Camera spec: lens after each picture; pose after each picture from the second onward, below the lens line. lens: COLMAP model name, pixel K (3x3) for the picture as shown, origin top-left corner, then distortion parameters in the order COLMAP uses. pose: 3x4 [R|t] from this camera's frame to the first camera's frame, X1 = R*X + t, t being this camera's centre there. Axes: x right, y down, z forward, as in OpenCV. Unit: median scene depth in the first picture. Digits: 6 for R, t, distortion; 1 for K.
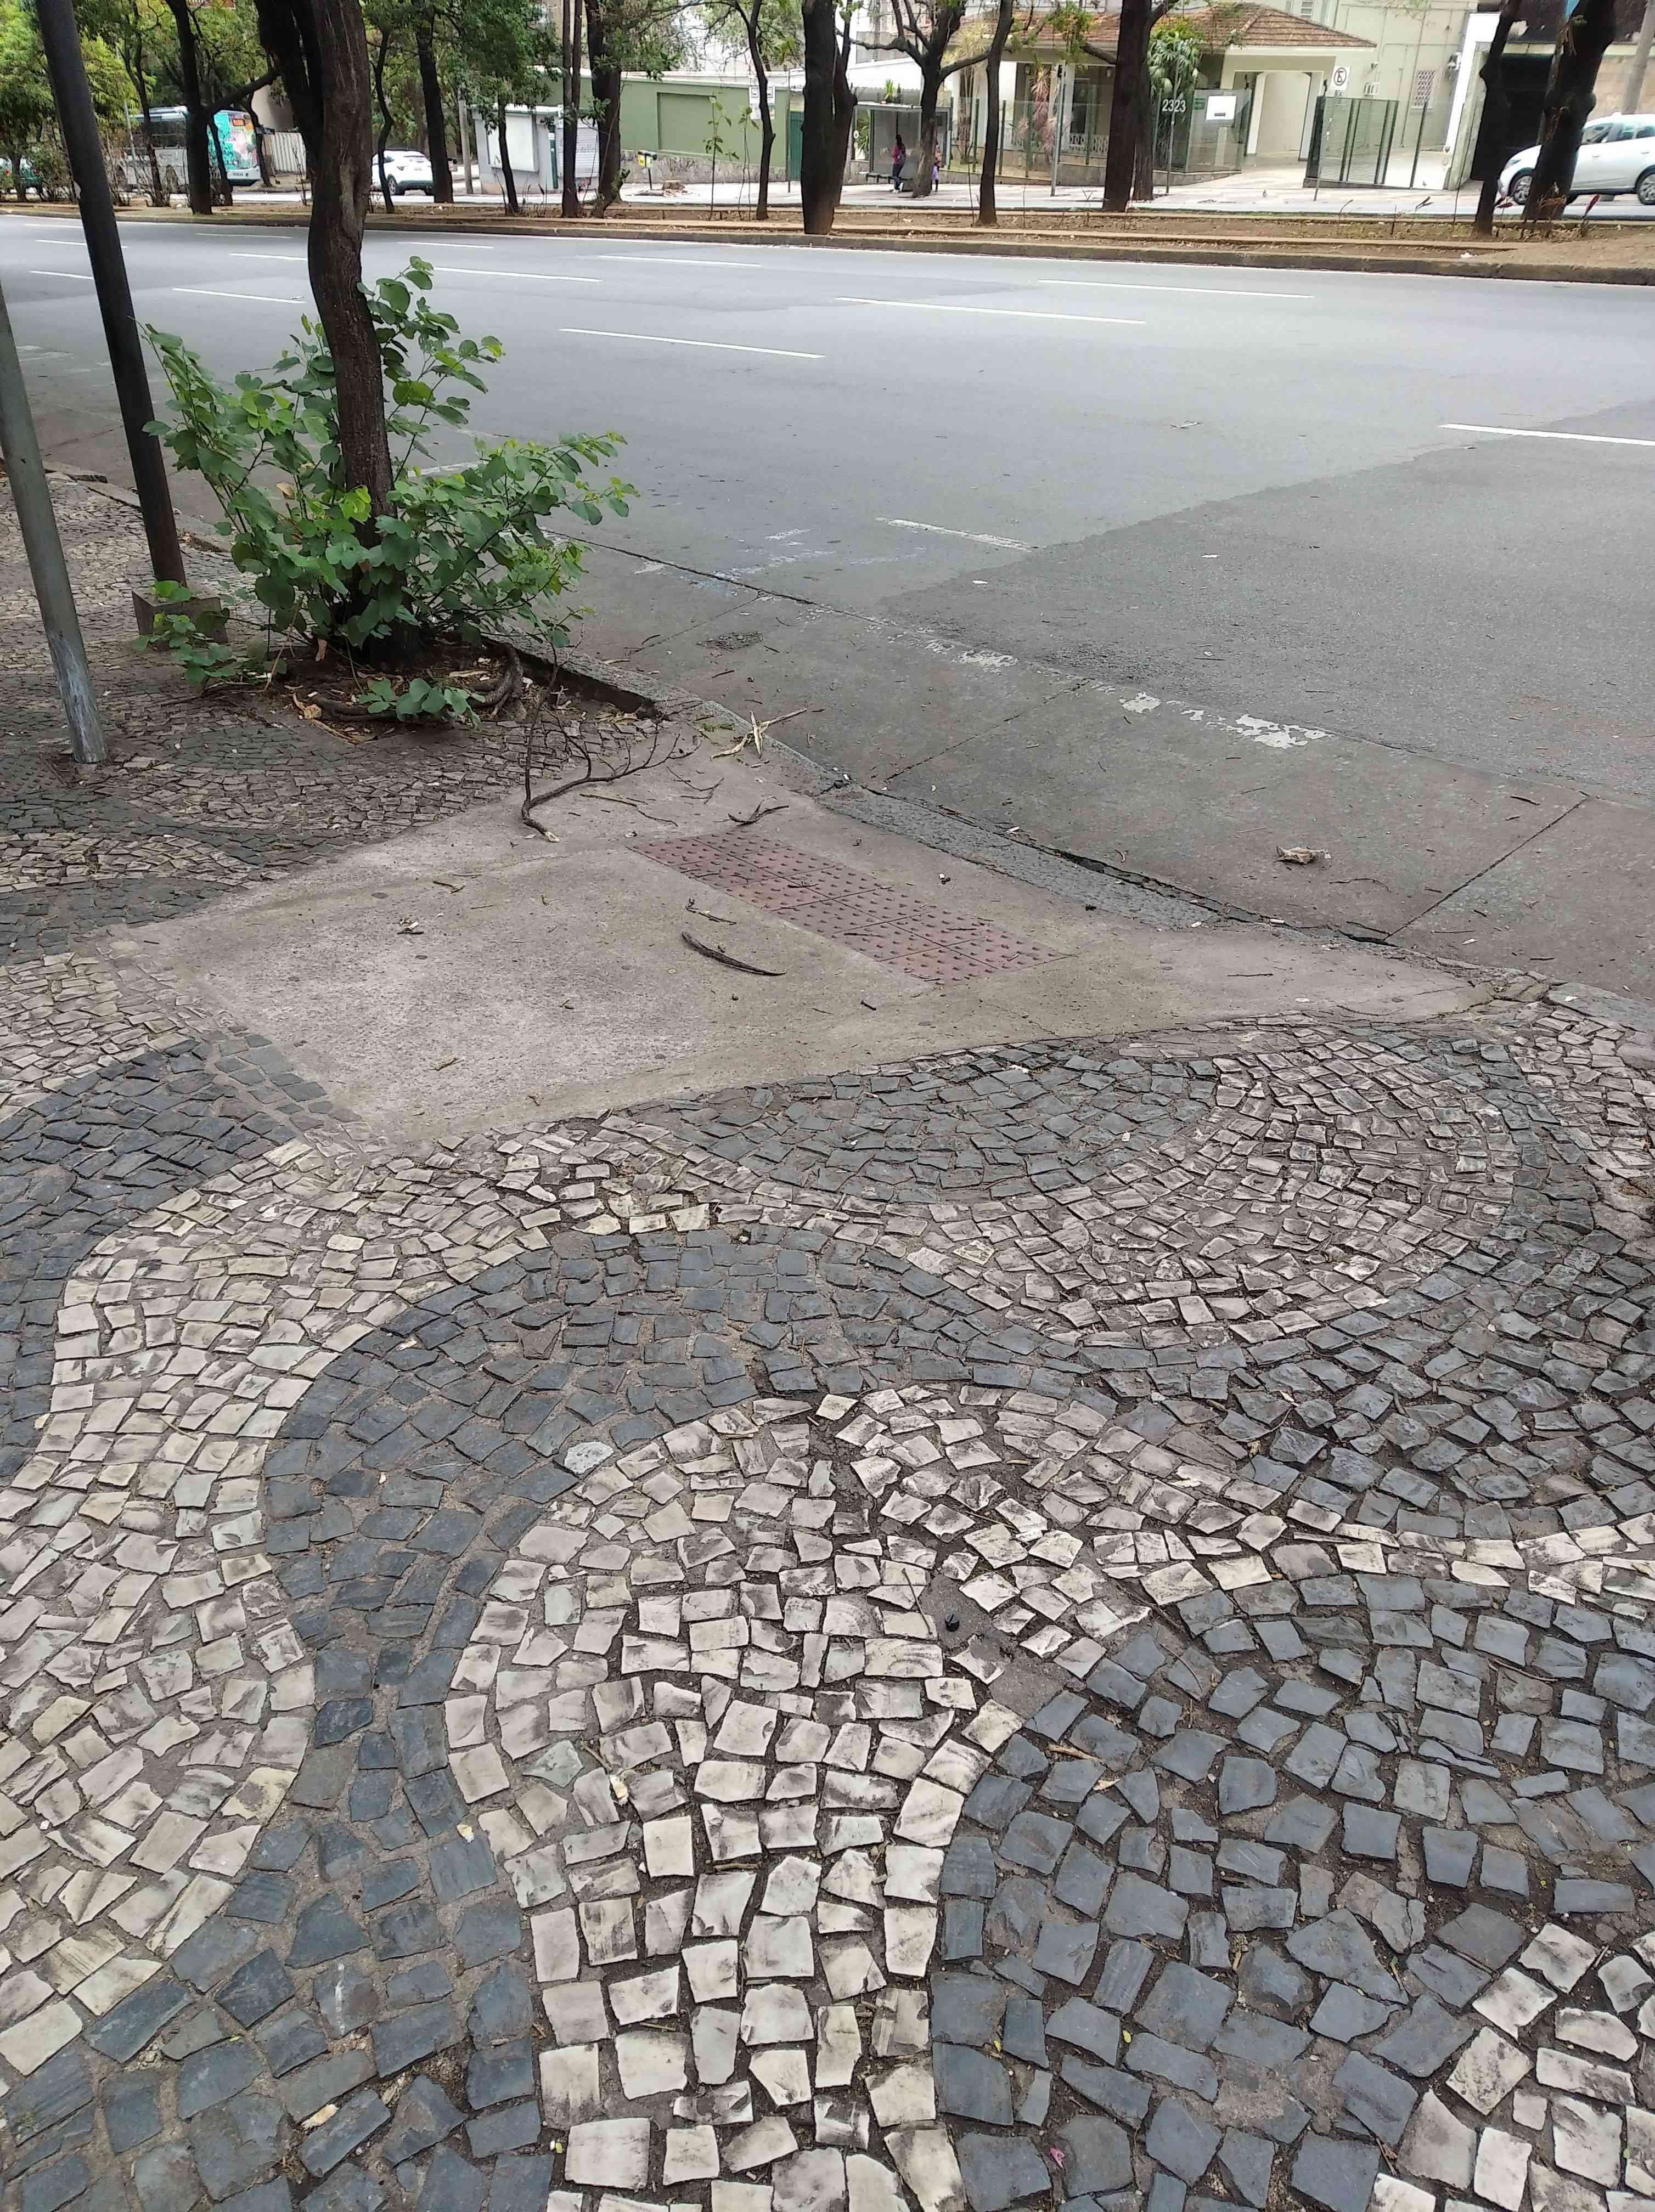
lens RADIAL K [[1690.9, 0, 864.5], [0, 1690.9, 1103.3], [0, 0, 1]] dist [0.050378, -0.081705]
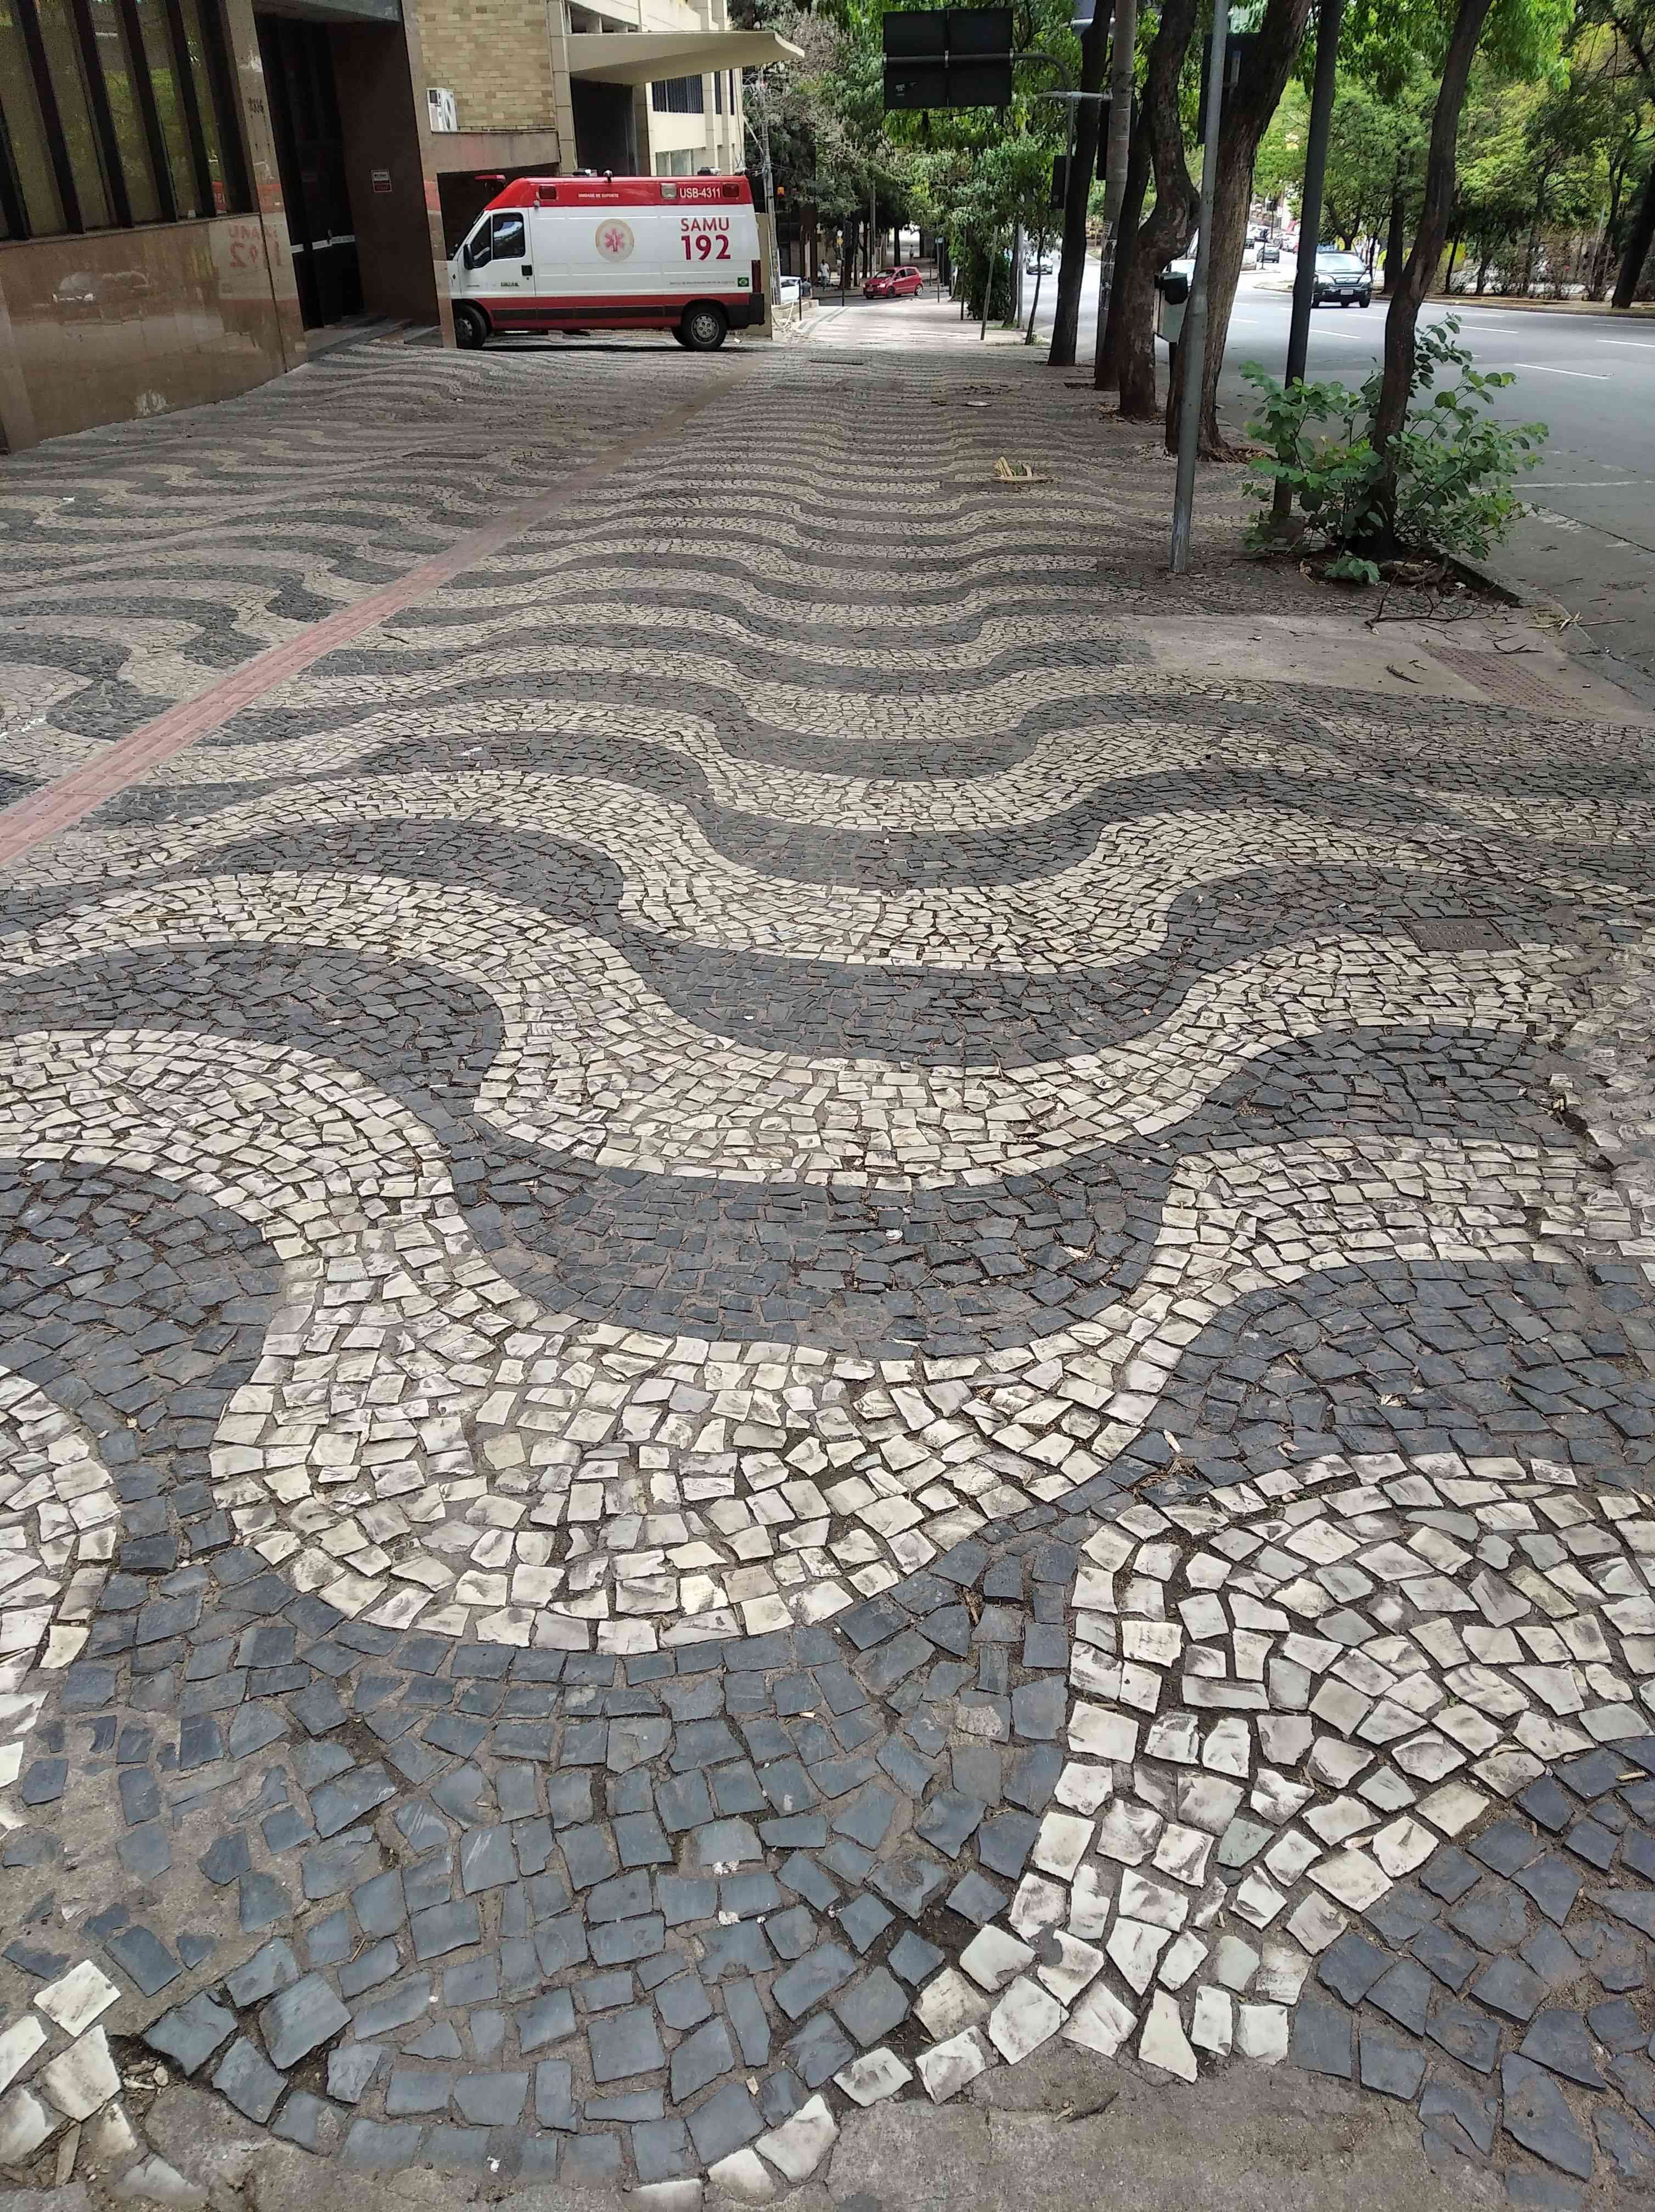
lens RADIAL K [[1663.1, 0, 831.0], [0, 1663.1, 1110.4], [0, 0, 1]] dist [-0.031583, -0.004163]
pose [[0.725120, 0.310139, -0.614829, 0.911870], [-0.327133, 0.940801, 0.088755, 0.507505], [0.605958, 0.136772, 0.783650, -0.900989]]
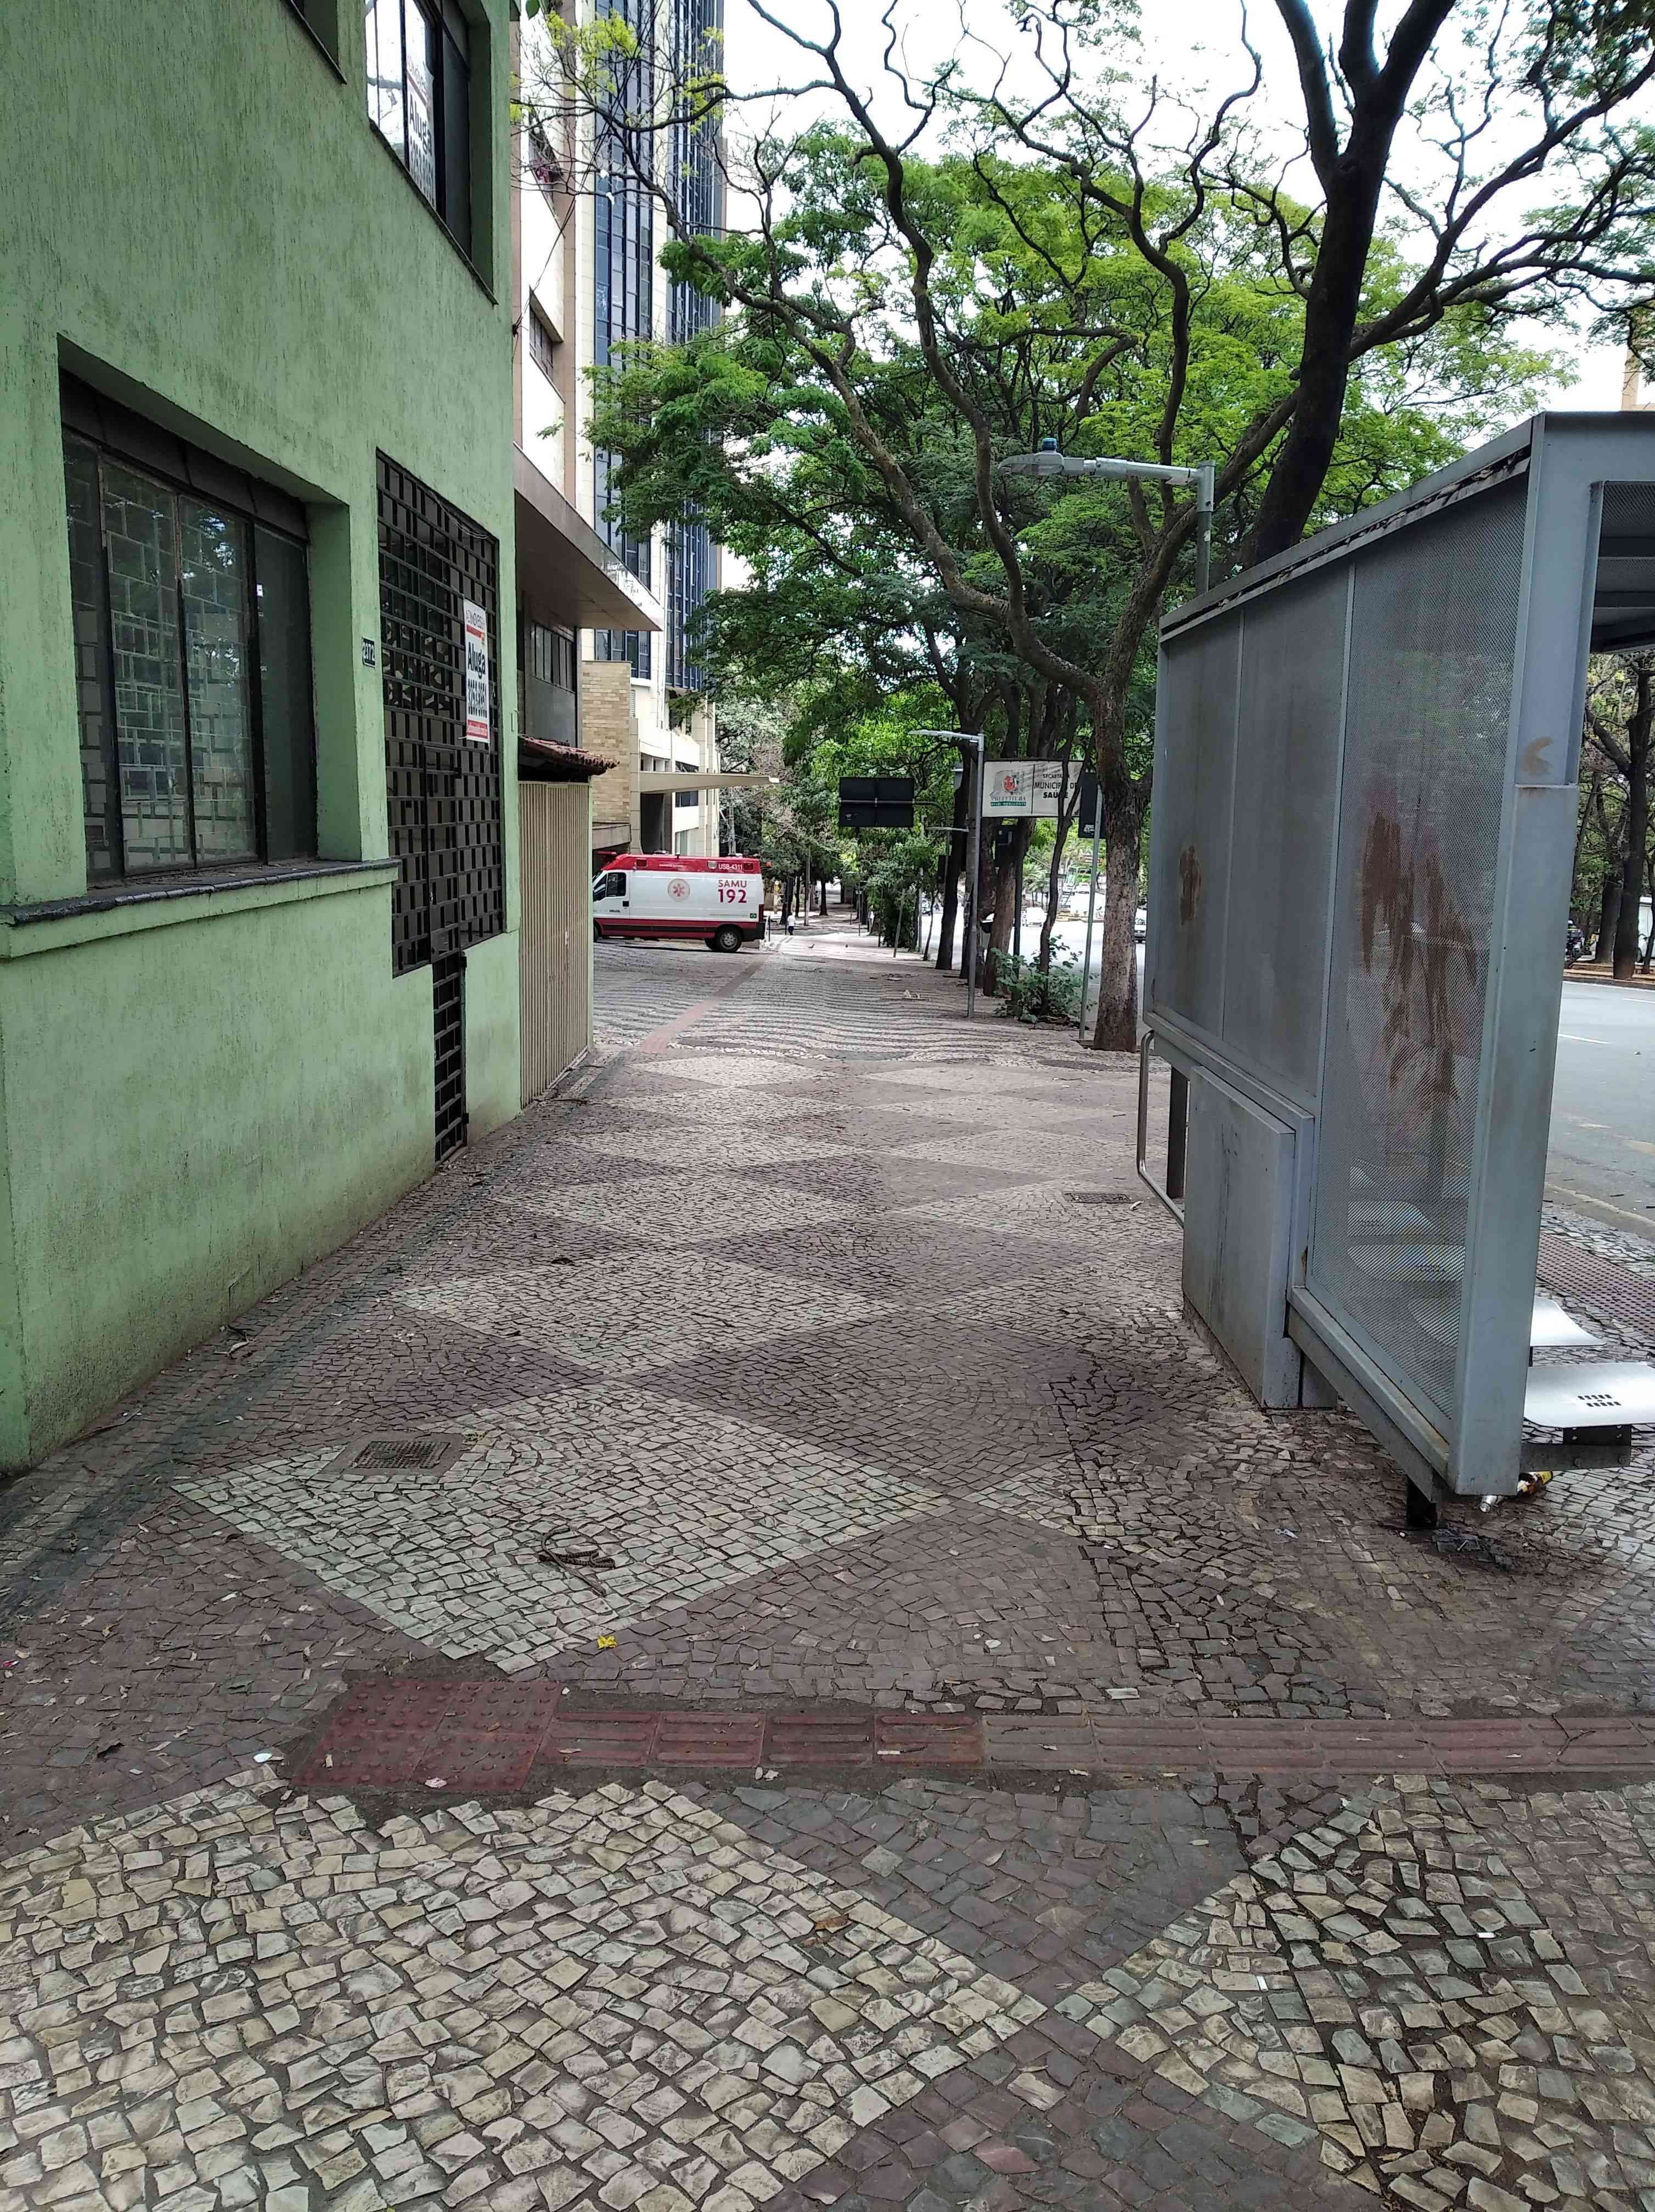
lens RADIAL K [[1690.9, 0, 864.5], [0, 1690.9, 1103.3], [0, 0, 1]] dist [0.050378, -0.081705]
pose [[0.768210, 0.097731, -0.632694, 3.843234], [-0.337172, 0.901871, -0.270081, 2.275464], [0.544213, 0.420806, 0.725779, -4.130405]]
